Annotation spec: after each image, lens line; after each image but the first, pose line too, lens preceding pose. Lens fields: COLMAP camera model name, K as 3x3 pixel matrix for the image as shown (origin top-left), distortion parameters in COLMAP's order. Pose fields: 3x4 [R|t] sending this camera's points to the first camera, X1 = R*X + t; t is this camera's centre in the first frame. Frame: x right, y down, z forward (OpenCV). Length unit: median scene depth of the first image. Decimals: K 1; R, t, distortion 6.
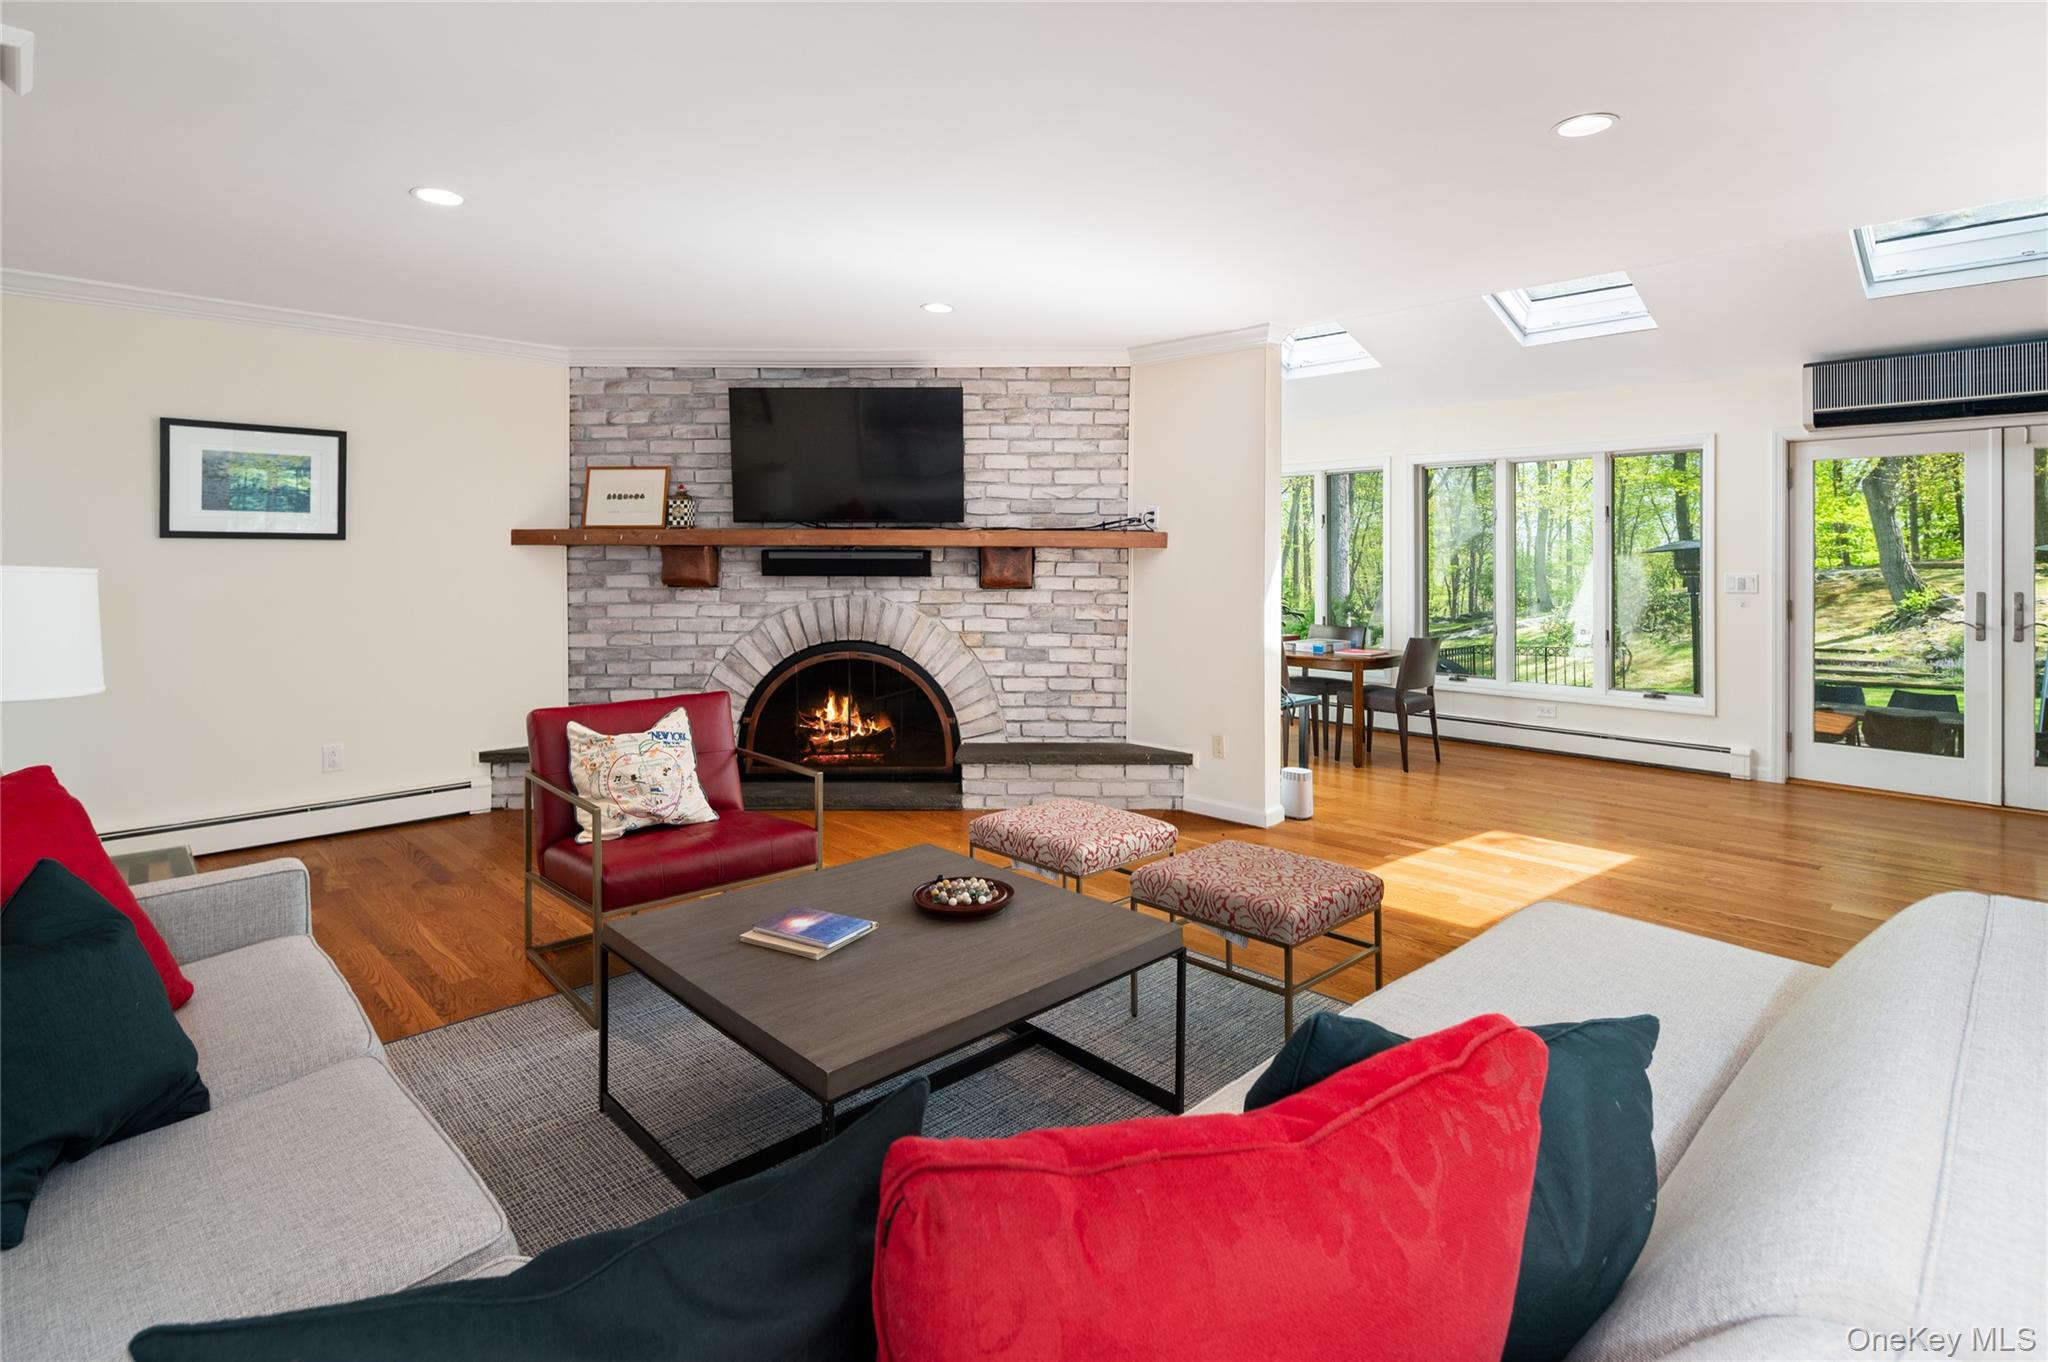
lens RADIAL K [[1002.6, 0, 1051.0], [0, 1002.6, 560.4], [0, 0, 1]] dist [0.001705, -0.003600]
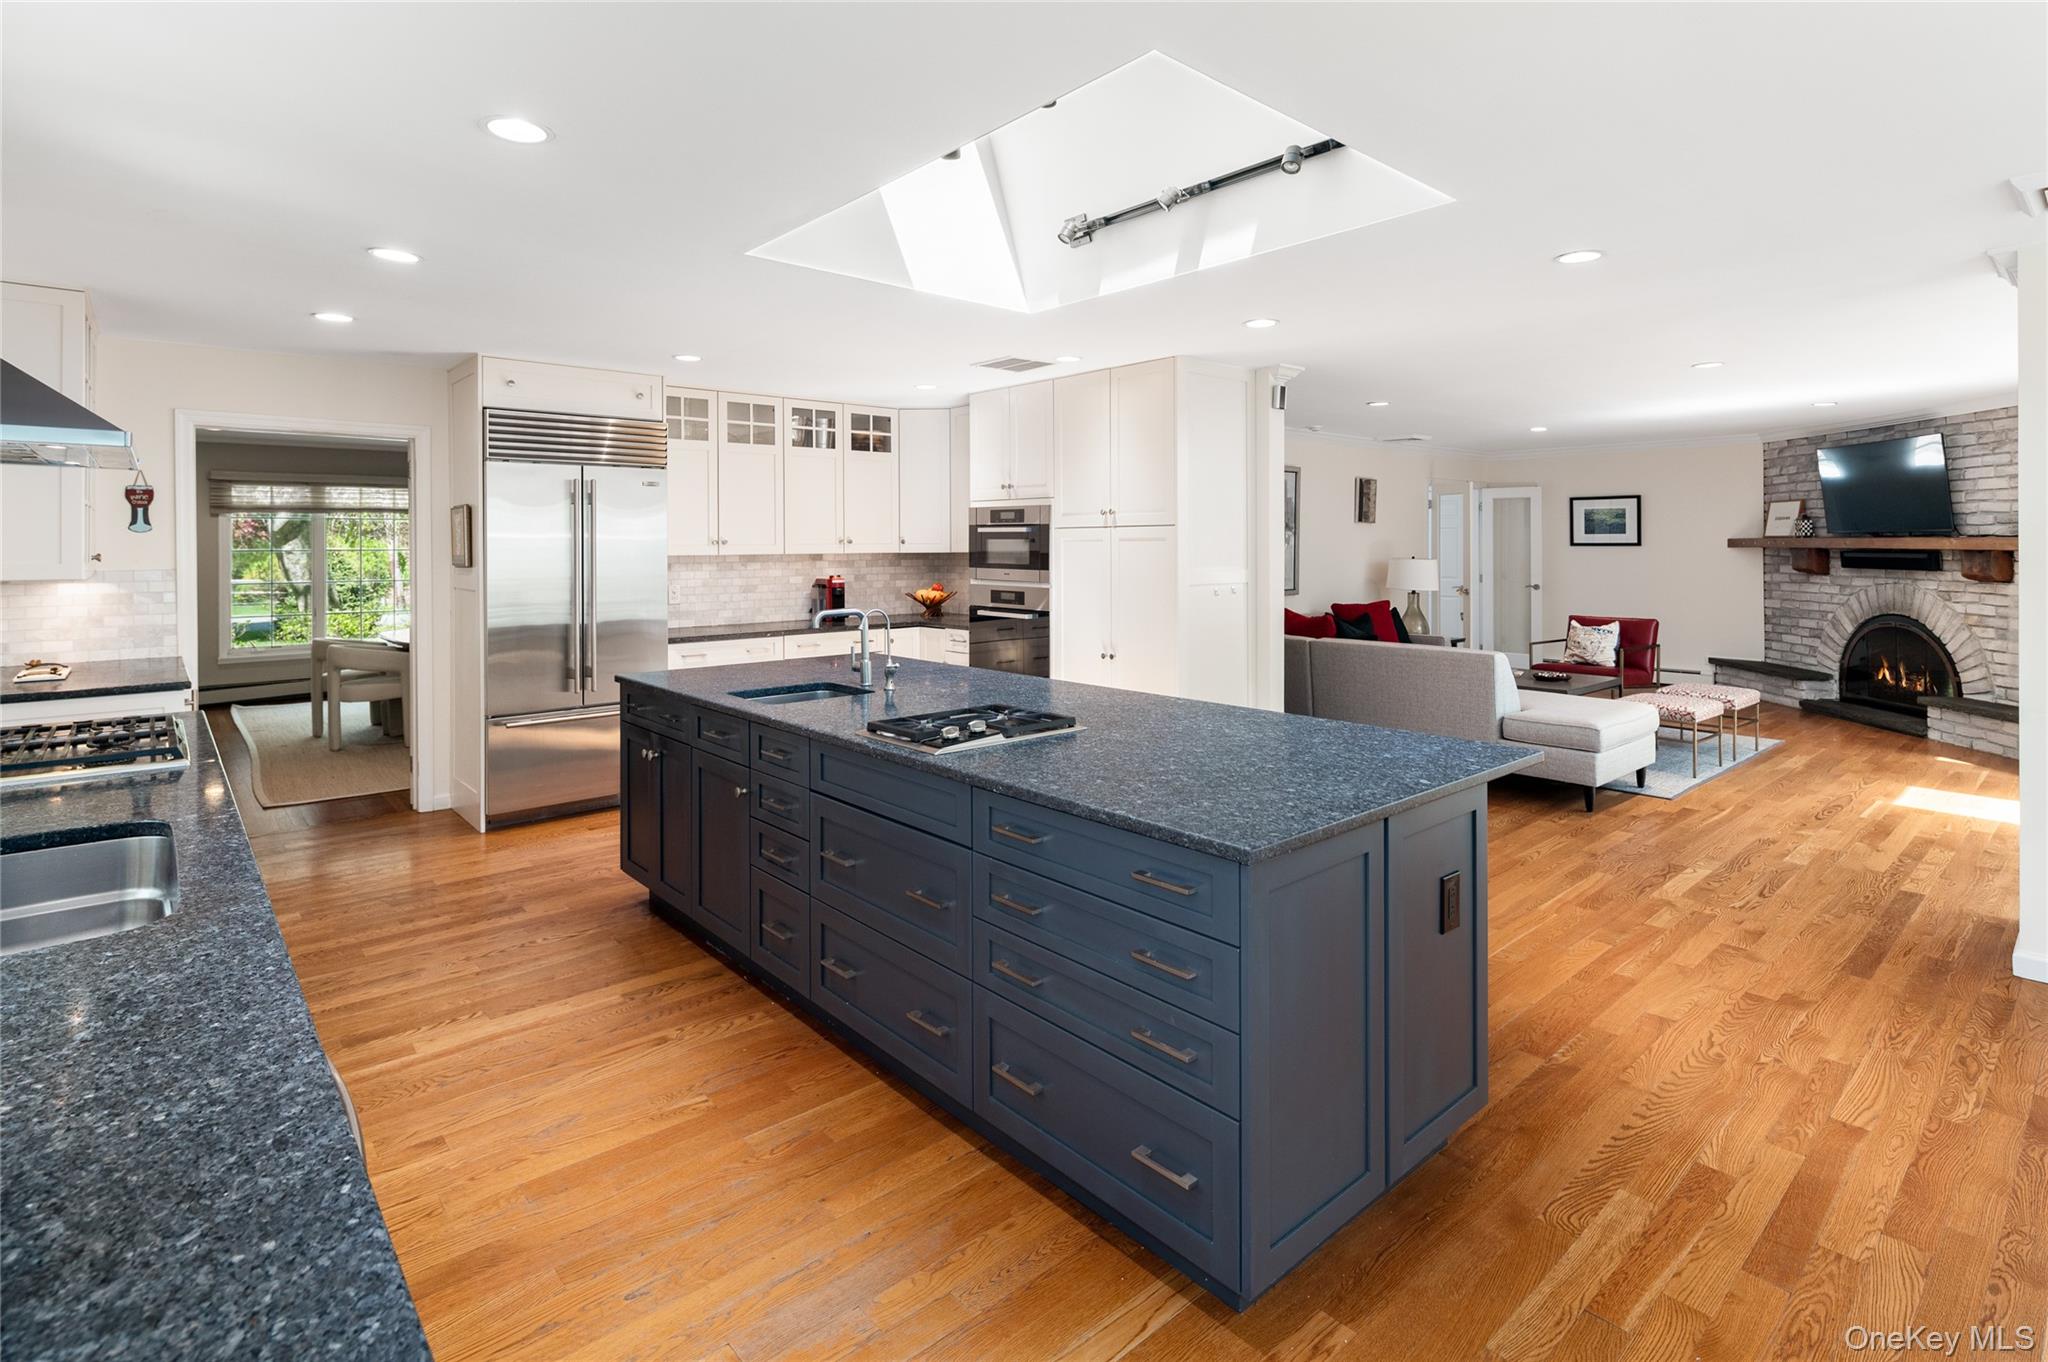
lens RADIAL K [[1002.6, 0, 1004.3], [0, 1002.6, 544.6], [0, 0, 1]] dist [0.001705, -0.003600]
pose [[-0.074412, 0.000527, -0.997227, 1.325924], [0.002998, 0.999995, 0.000305, -0.024245], [0.997223, -0.002967, -0.074413, -0.166681]]
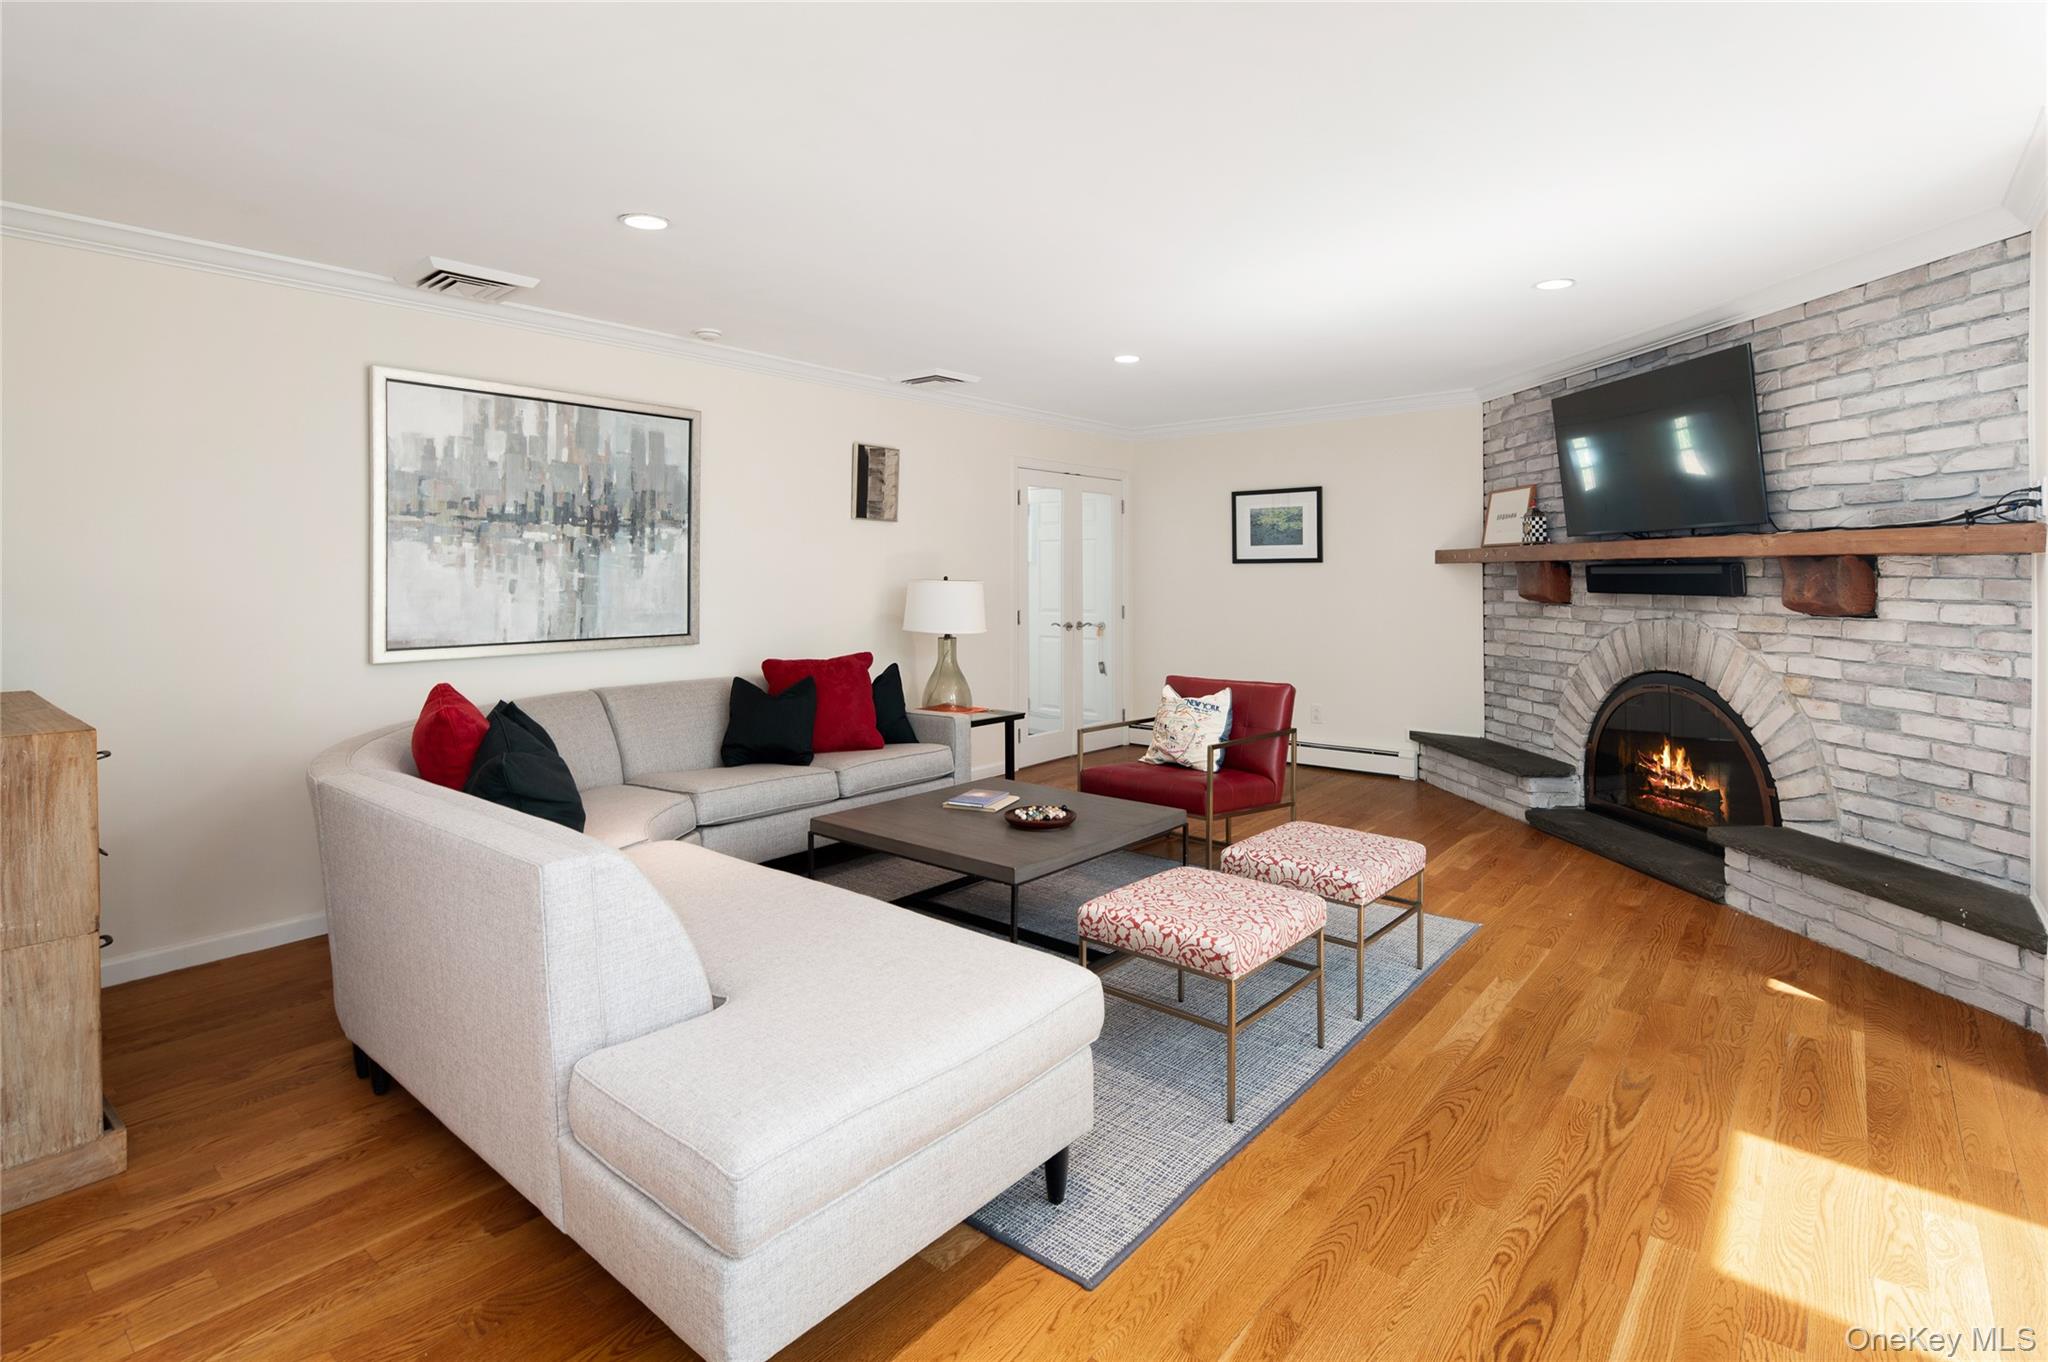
lens RADIAL K [[1002.6, 0, 1001.8], [0, 1002.6, 581.4], [0, 0, 1]] dist [0.001705, -0.003600]
pose [[0.080864, 0.003161, -0.996720, 0.590071], [0.002619, 0.999991, 0.003384, 0.000446], [0.996722, -0.002885, 0.080855, 0.376029]]
